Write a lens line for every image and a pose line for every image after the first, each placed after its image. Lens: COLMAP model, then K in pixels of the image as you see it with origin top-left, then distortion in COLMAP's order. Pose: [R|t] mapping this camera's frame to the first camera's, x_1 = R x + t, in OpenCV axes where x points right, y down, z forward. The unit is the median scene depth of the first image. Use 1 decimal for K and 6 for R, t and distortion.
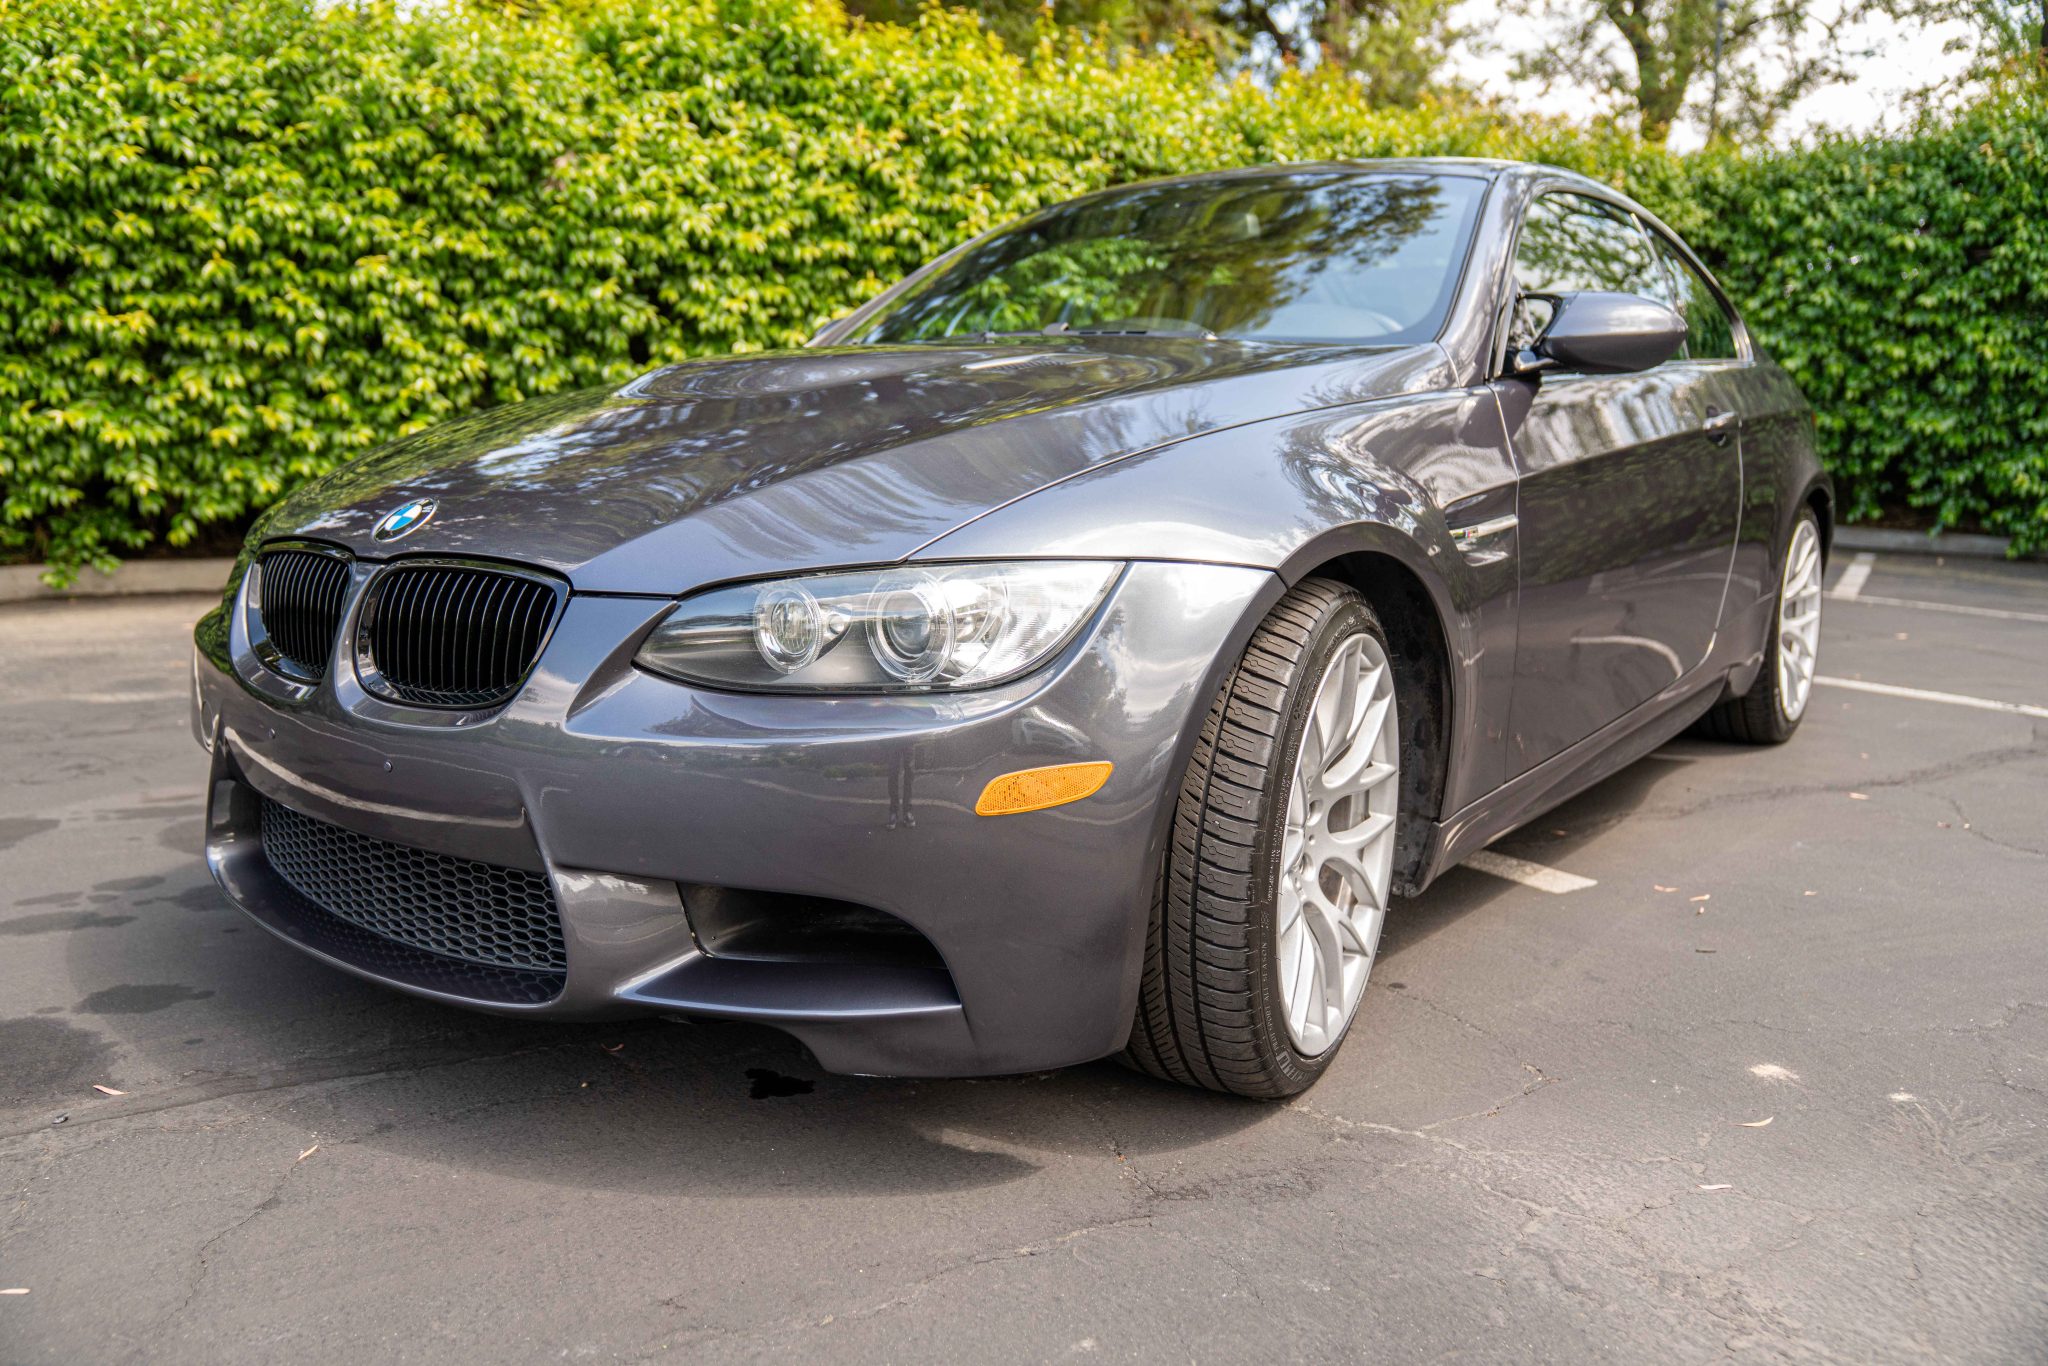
lens RADIAL K [[1595.6, 0, 1018.5], [0, 1595.6, 707.5], [0, 0, 1]] dist [-0.077850, 0.076168]
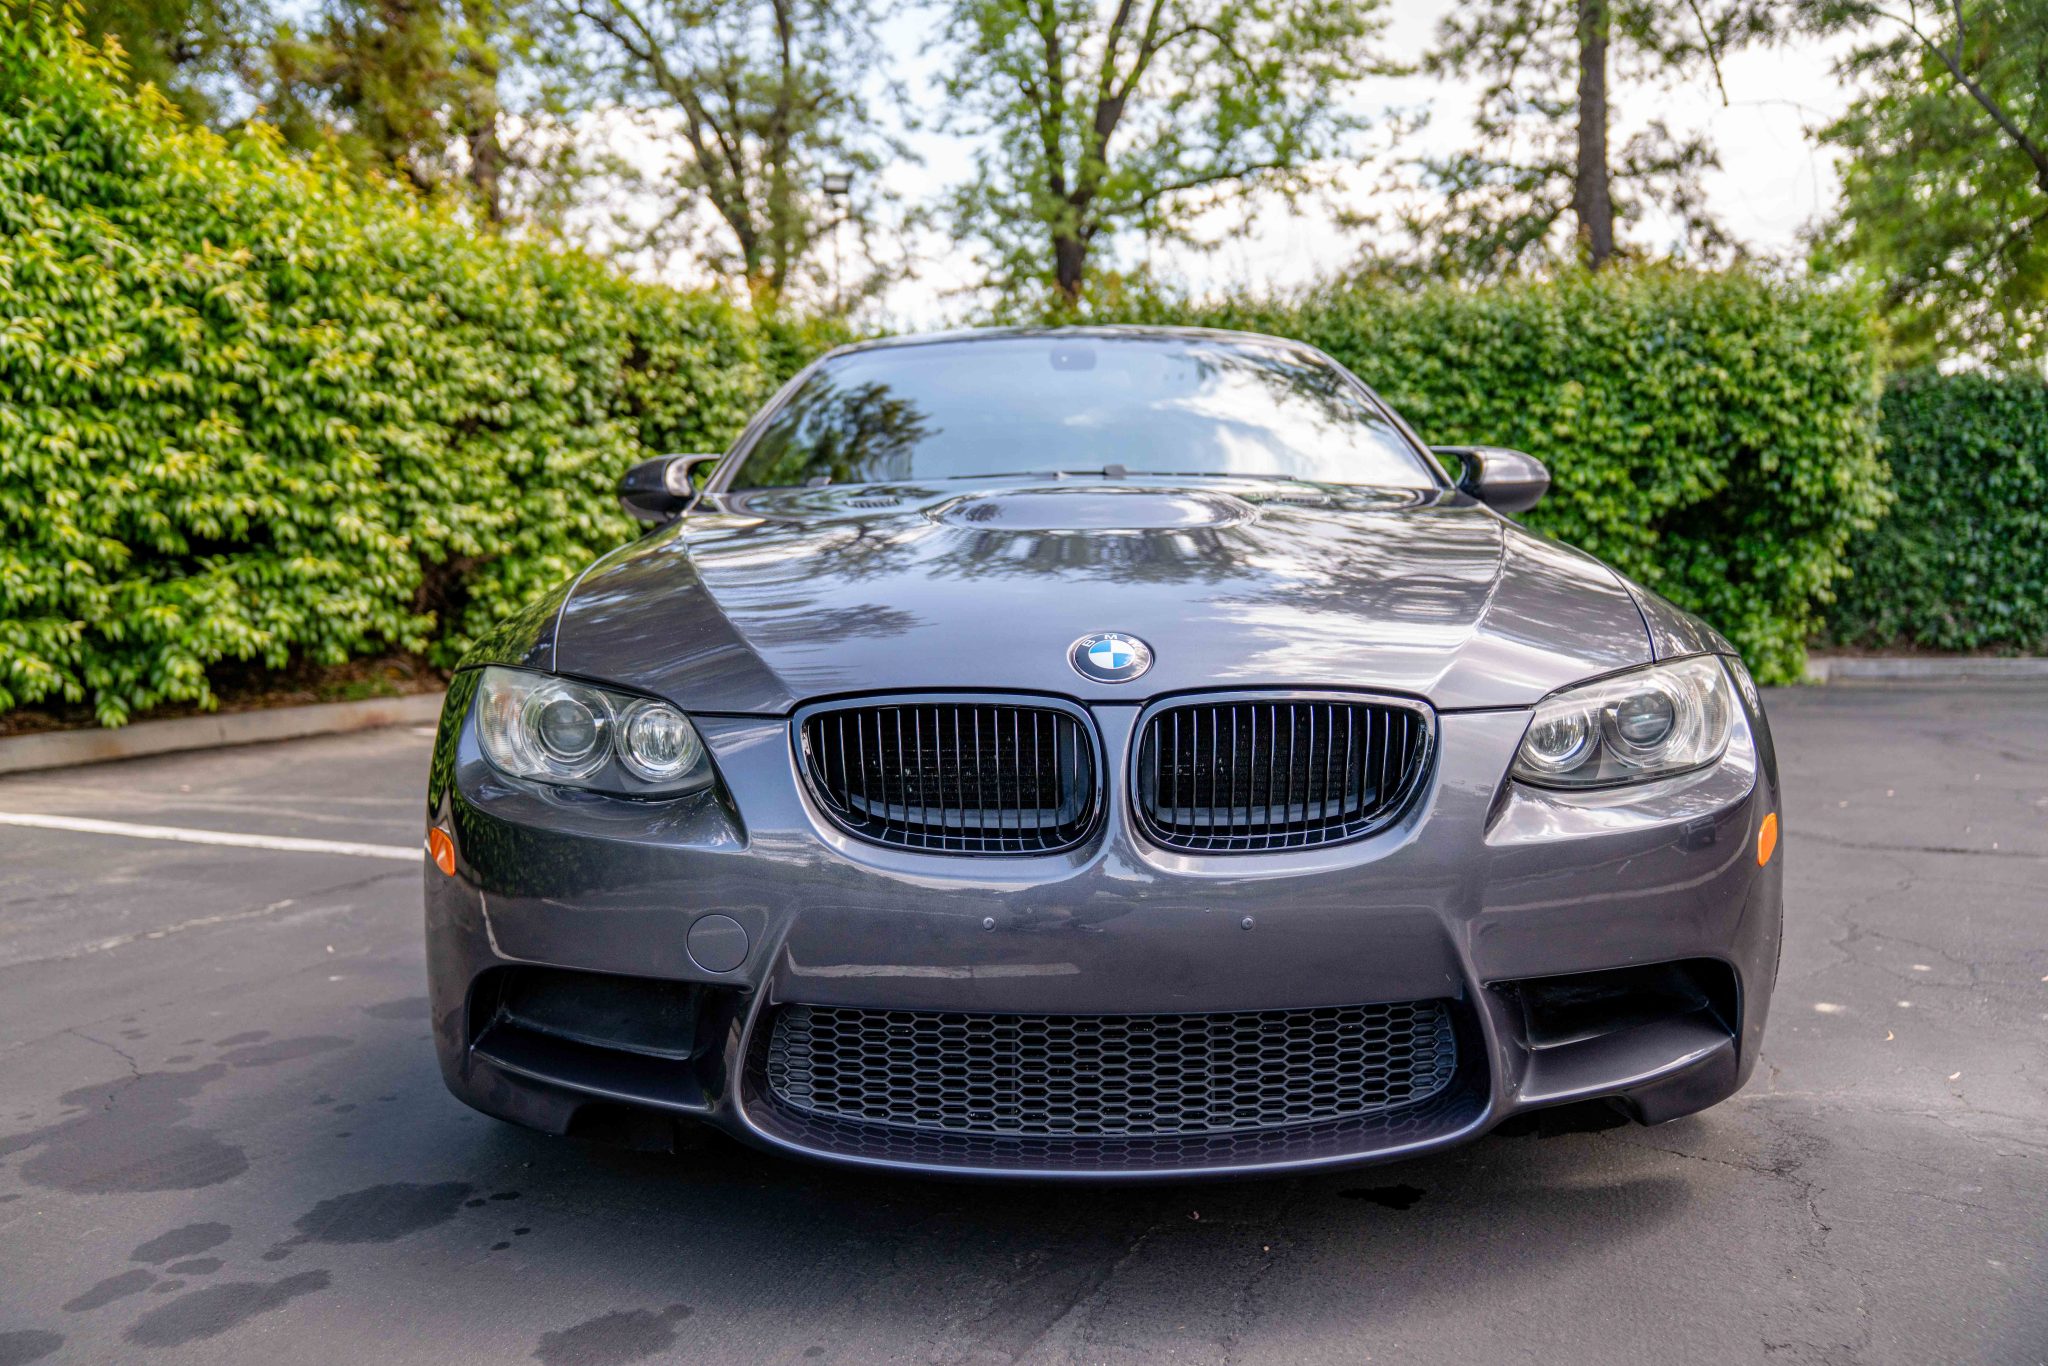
lens RADIAL K [[1595.6, 0, 1029.9], [0, 1595.6, 745.4], [0, 0, 1]] dist [-0.077850, 0.076168]
pose [[0.791249, -0.082222, 0.605941, -0.278142], [0.127096, 0.991392, -0.031440, -0.012924], [-0.598140, 0.101889, 0.794888, 0.082735]]
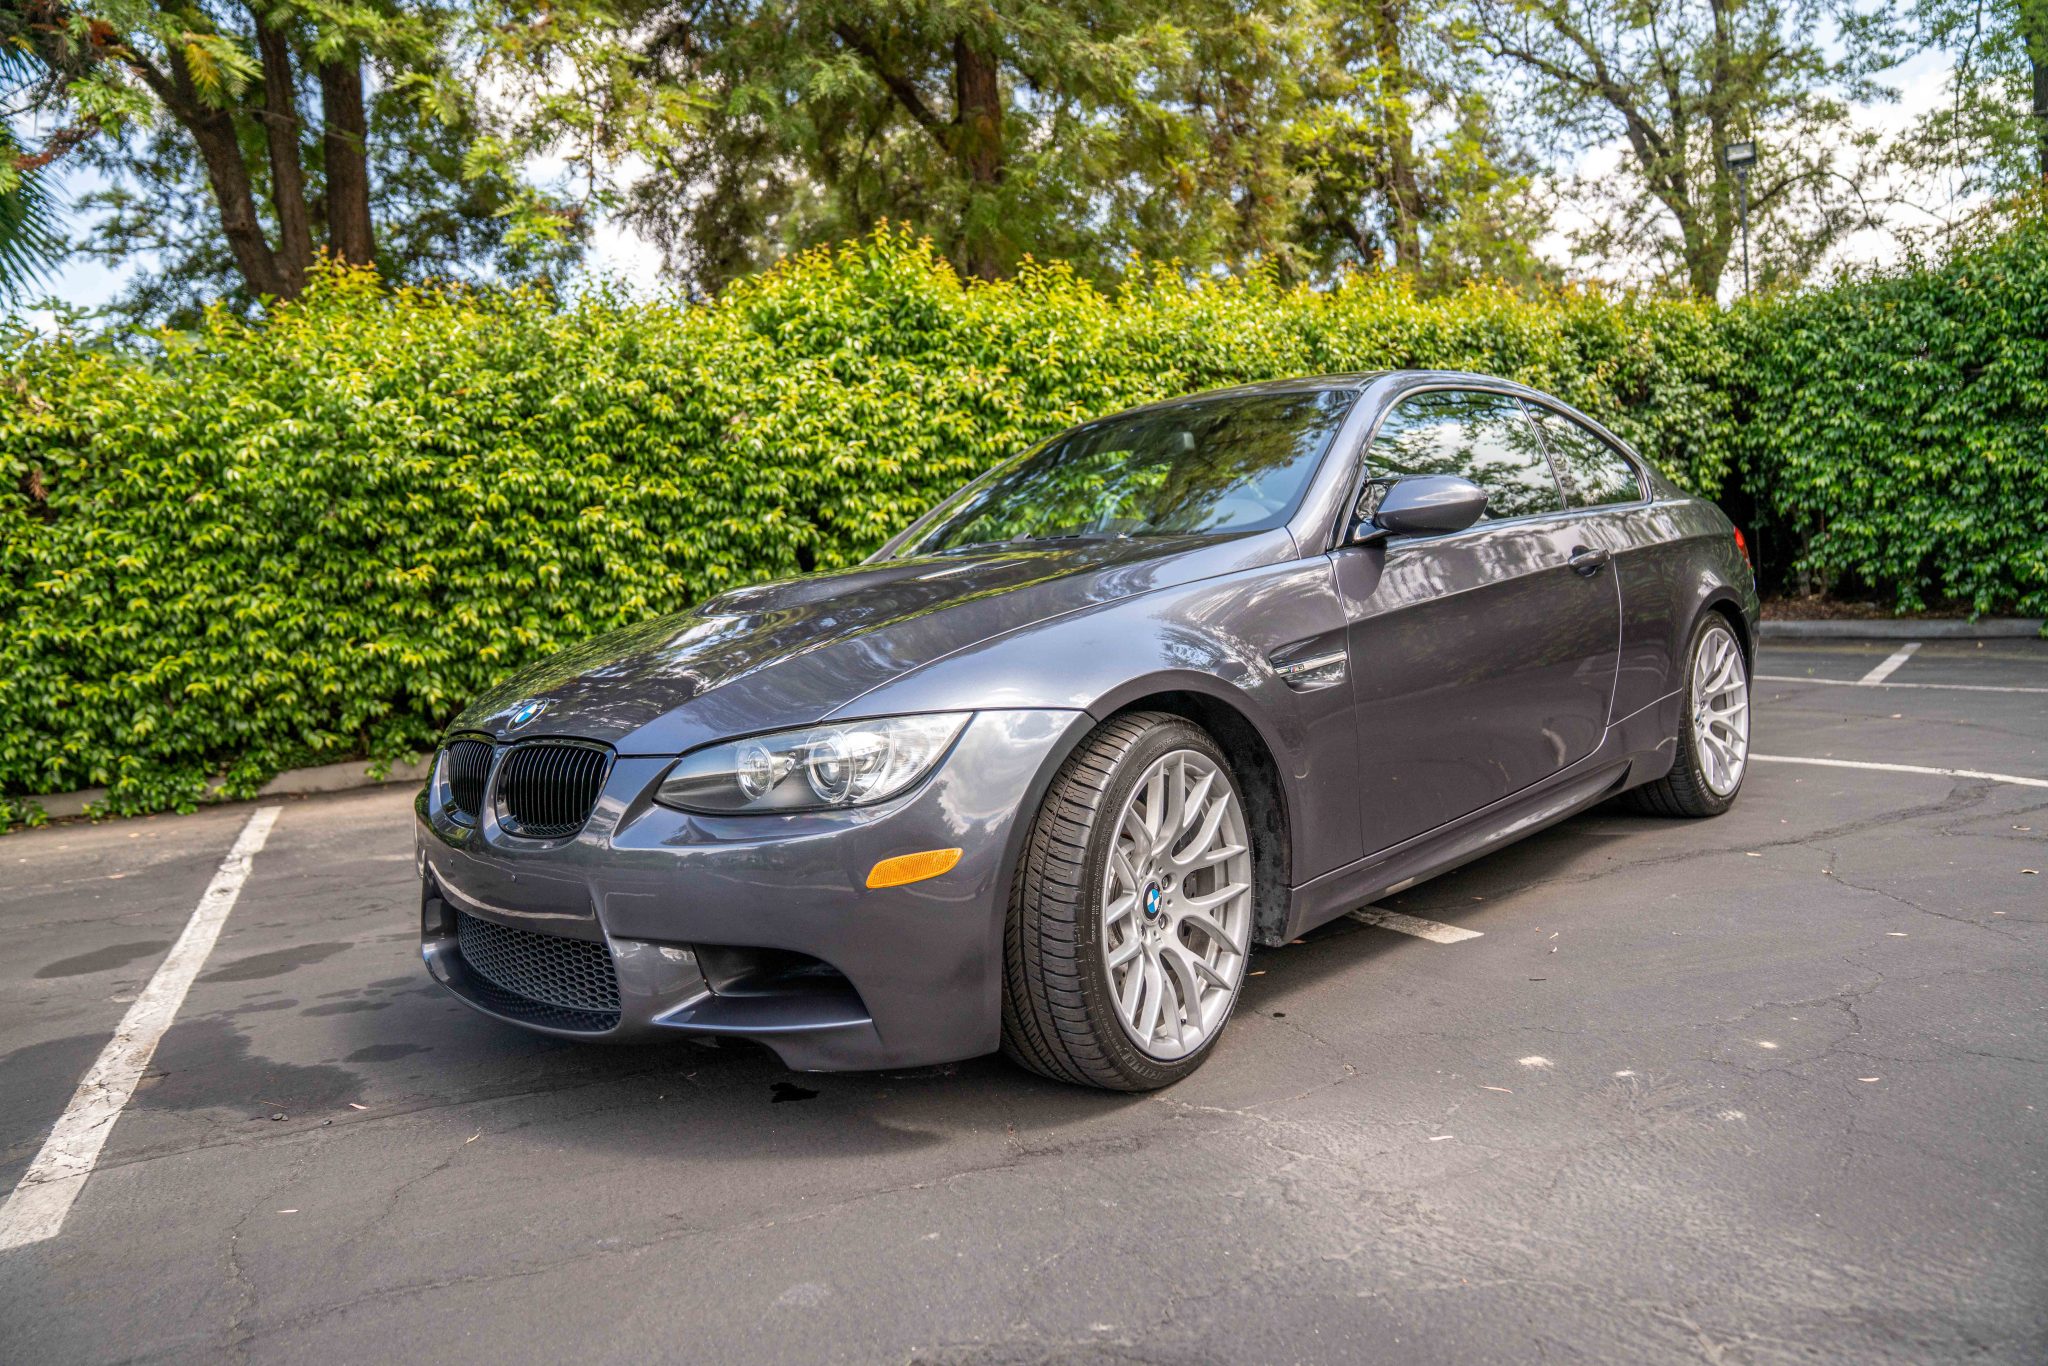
lens RADIAL K [[1444.7, 0, 1016.4], [0, 1444.7, 707.2], [0, 0, 1]] dist [-0.114168, 0.065592]
pose [[0.987390, -0.070461, -0.141759, 0.074030], [0.056949, 0.993633, -0.097217, 0.008832], [0.147706, 0.087918, 0.985116, -0.074883]]
